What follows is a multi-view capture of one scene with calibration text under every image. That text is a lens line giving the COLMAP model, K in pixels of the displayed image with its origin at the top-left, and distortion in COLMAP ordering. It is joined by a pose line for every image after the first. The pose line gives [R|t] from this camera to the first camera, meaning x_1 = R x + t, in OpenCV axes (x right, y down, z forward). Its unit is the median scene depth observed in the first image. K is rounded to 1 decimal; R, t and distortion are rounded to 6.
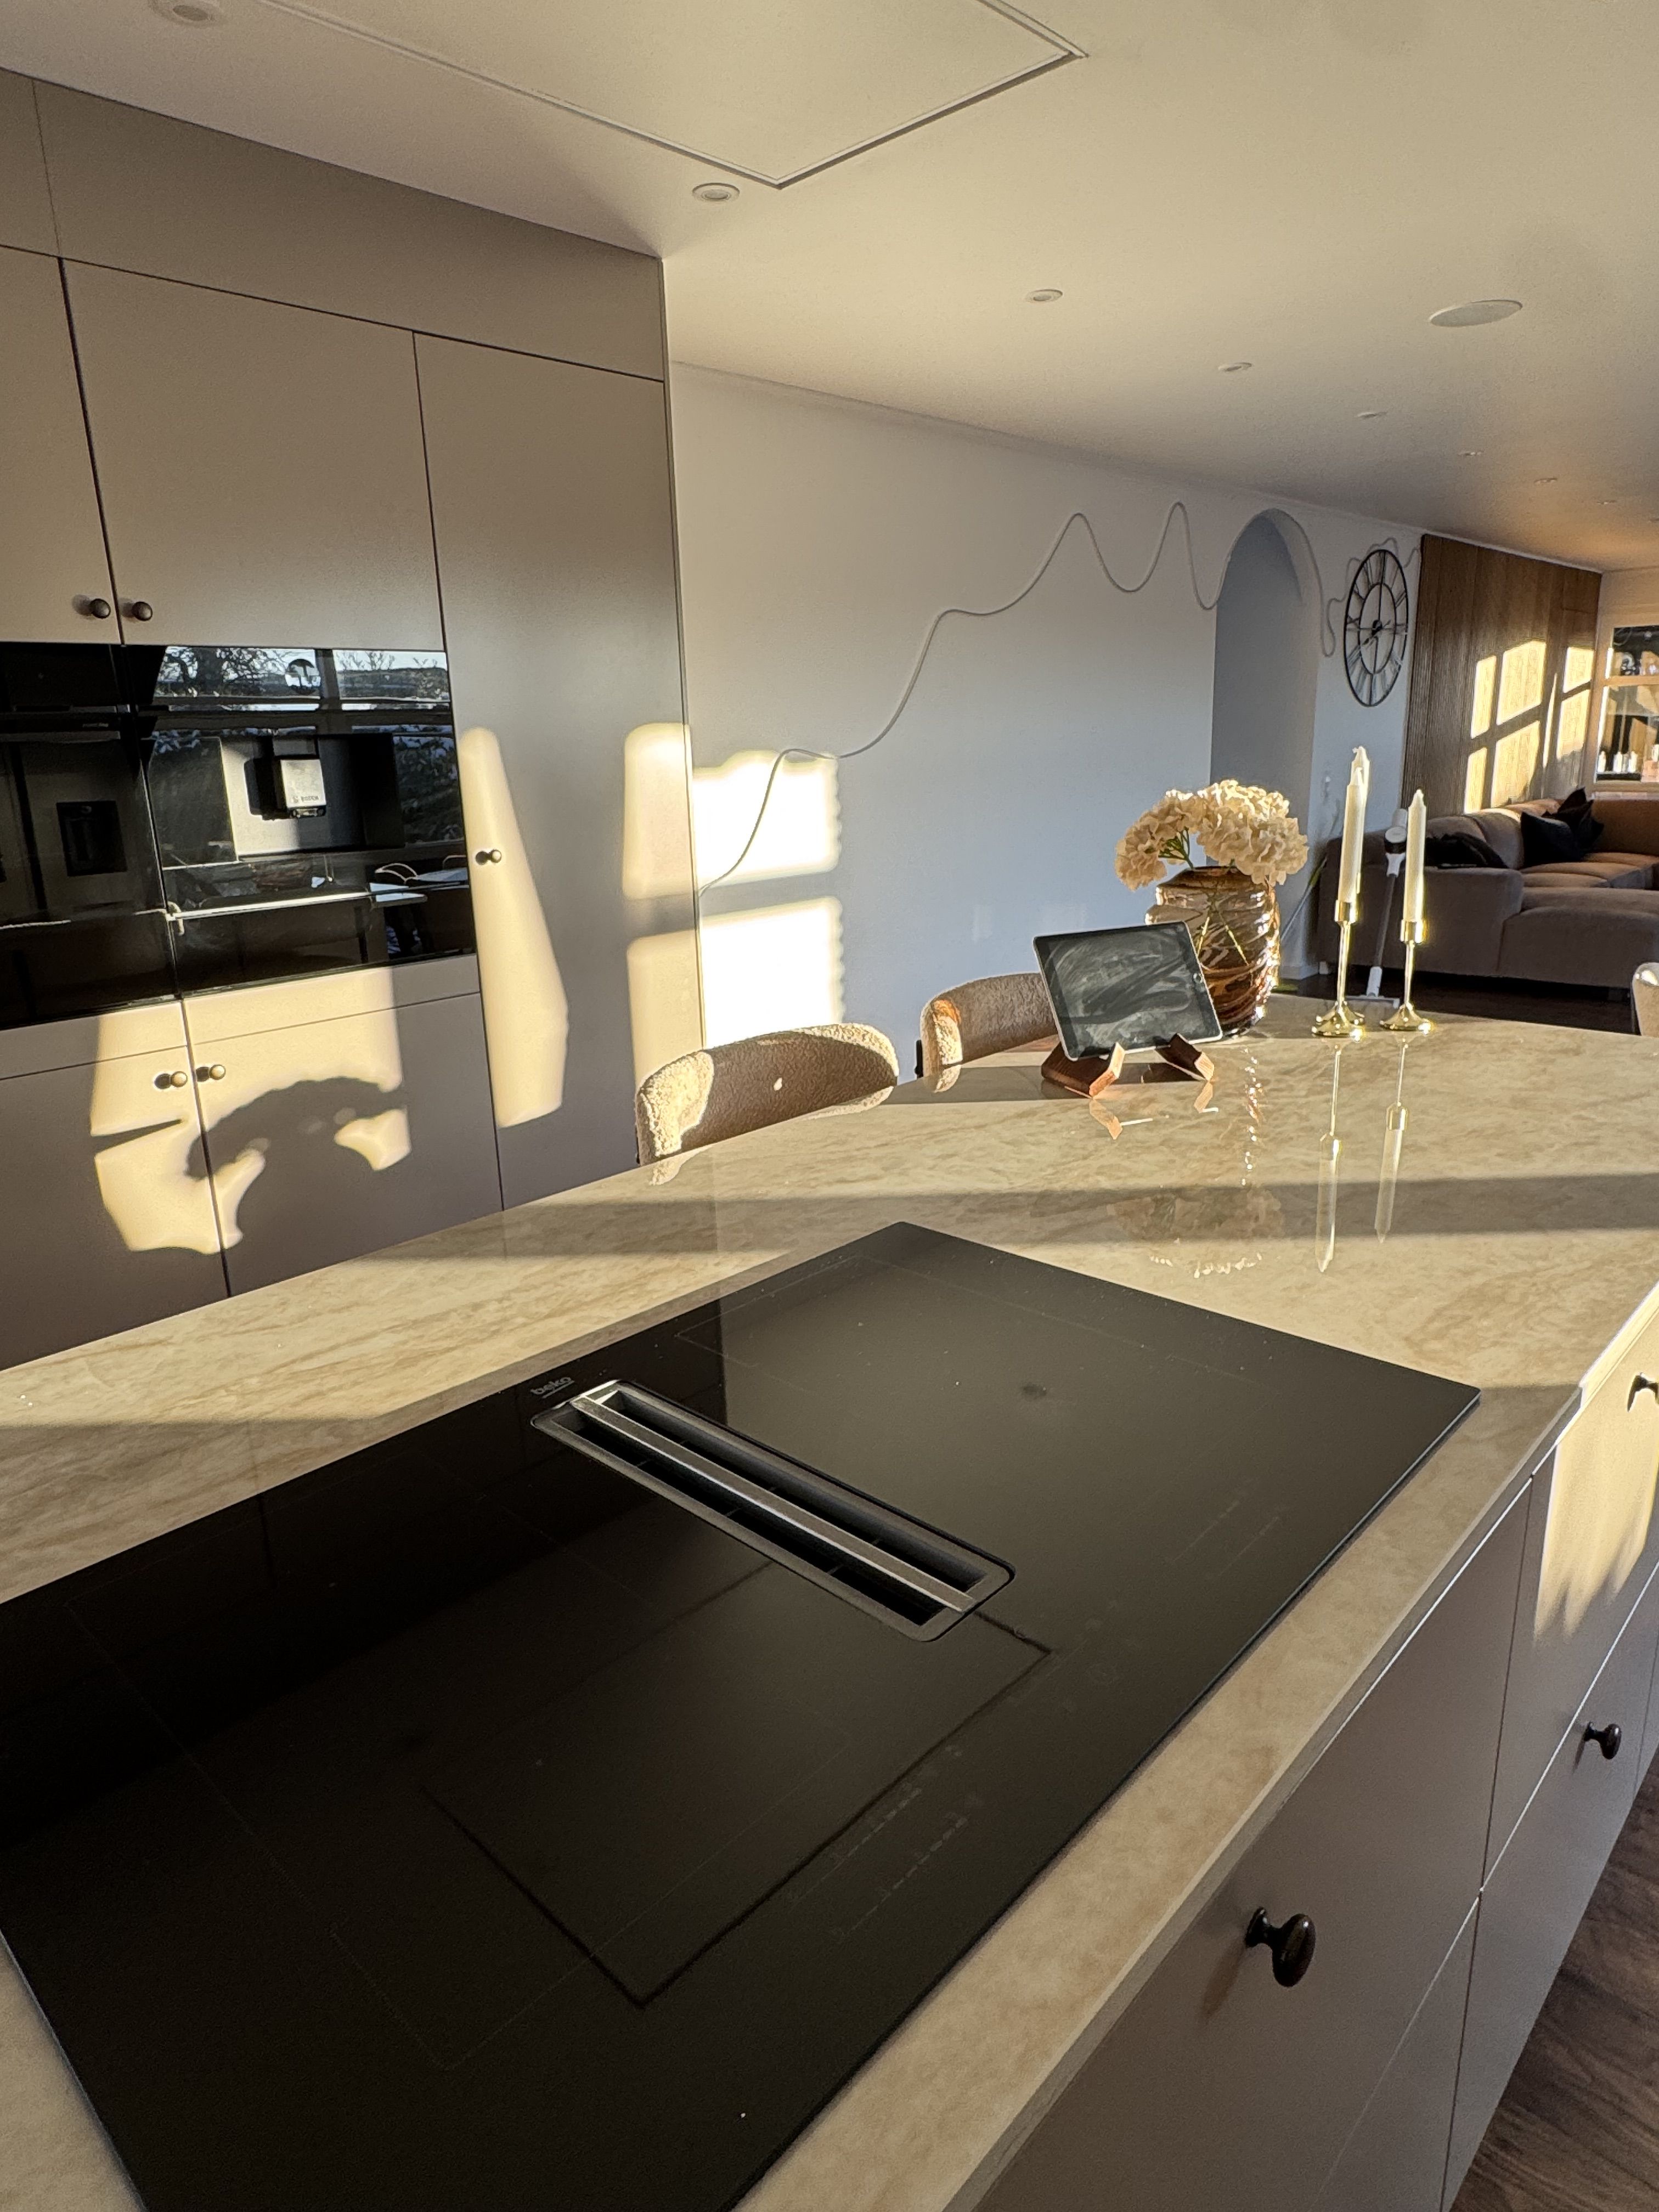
lens RADIAL K [[1318.6, 0, 829.5], [0, 1318.6, 1106.0], [0, 0, 1]] dist [-0.022511, -0.001409]
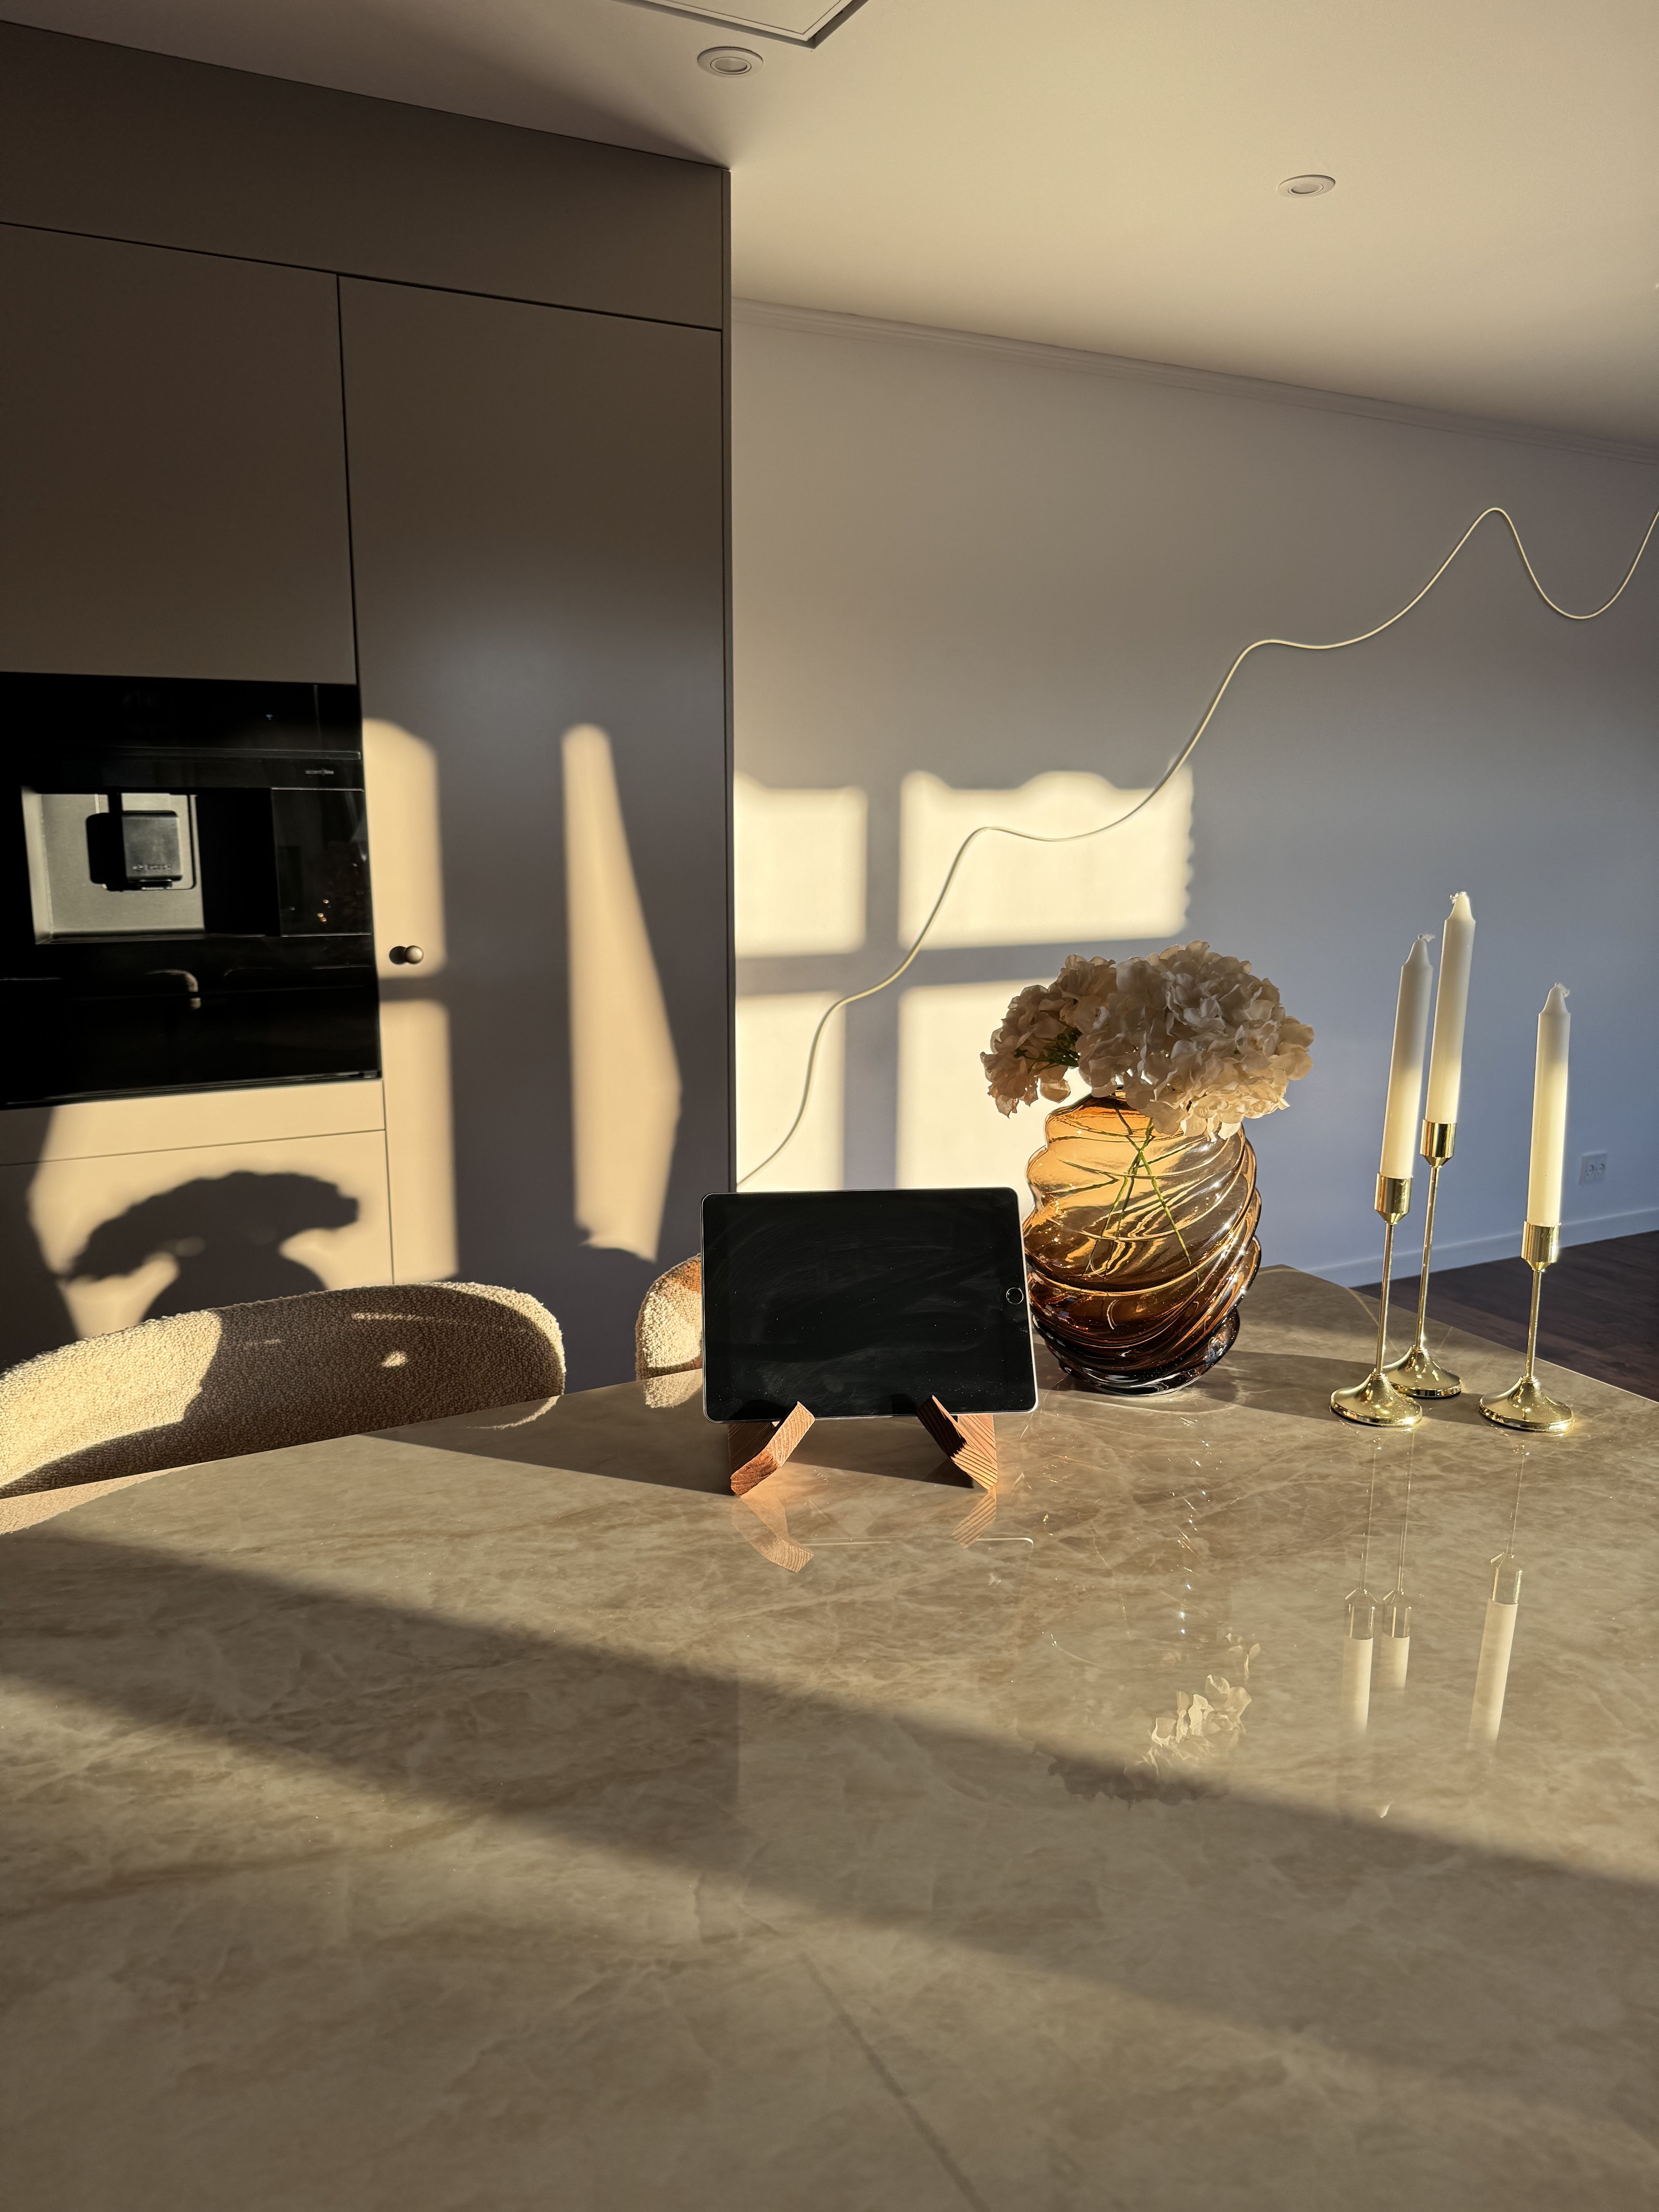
lens RADIAL K [[1556.9, 0, 829.5], [0, 1556.9, 1106.0], [0, 0, 1]] dist [0.065689, -0.098643]
pose [[0.949848, 0.097793, -0.297027, 0.406398], [-0.119013, 0.991414, -0.054175, -0.135720], [0.289178, 0.086808, 0.953331, 0.356018]]
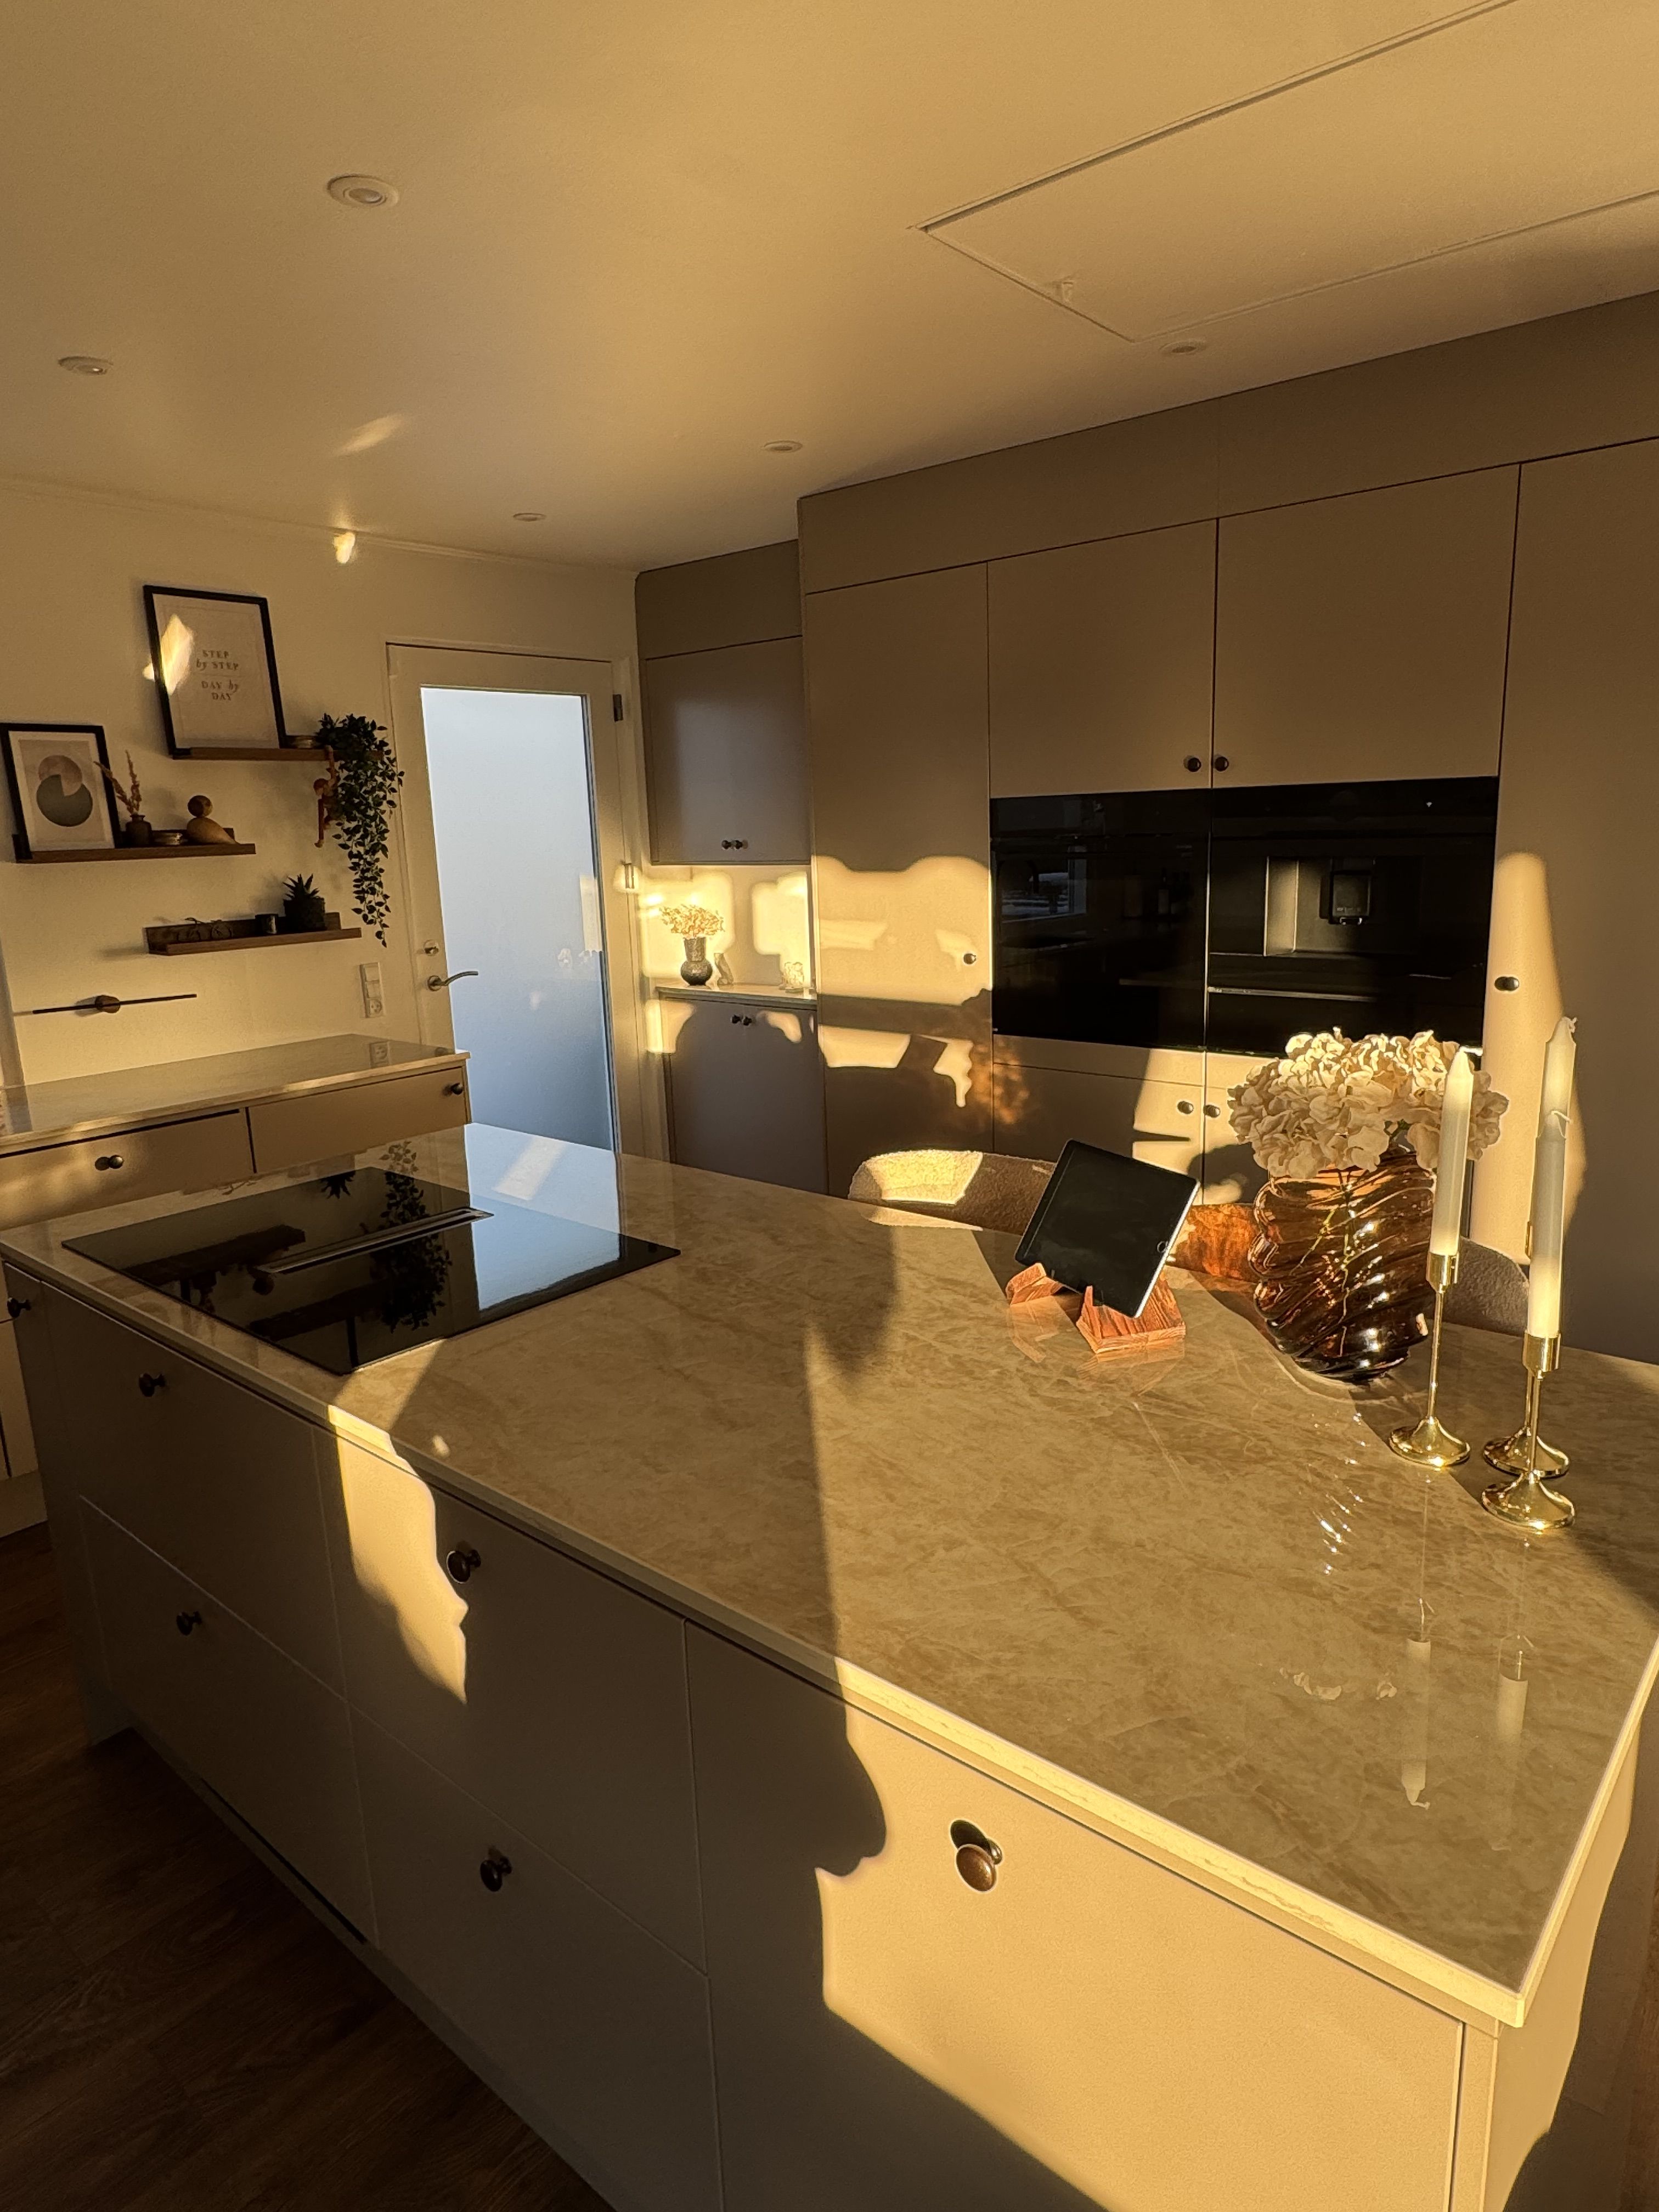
lens RADIAL K [[1292.8, 0, 829.5], [0, 1292.8, 1106.0], [0, 0, 1]] dist [-0.002738, -0.000652]
pose [[0.054211, 0.241453, -0.968897, 1.070221], [-0.238961, 0.945266, 0.222194, -0.321971], [0.969515, 0.219484, 0.108942, 0.711240]]
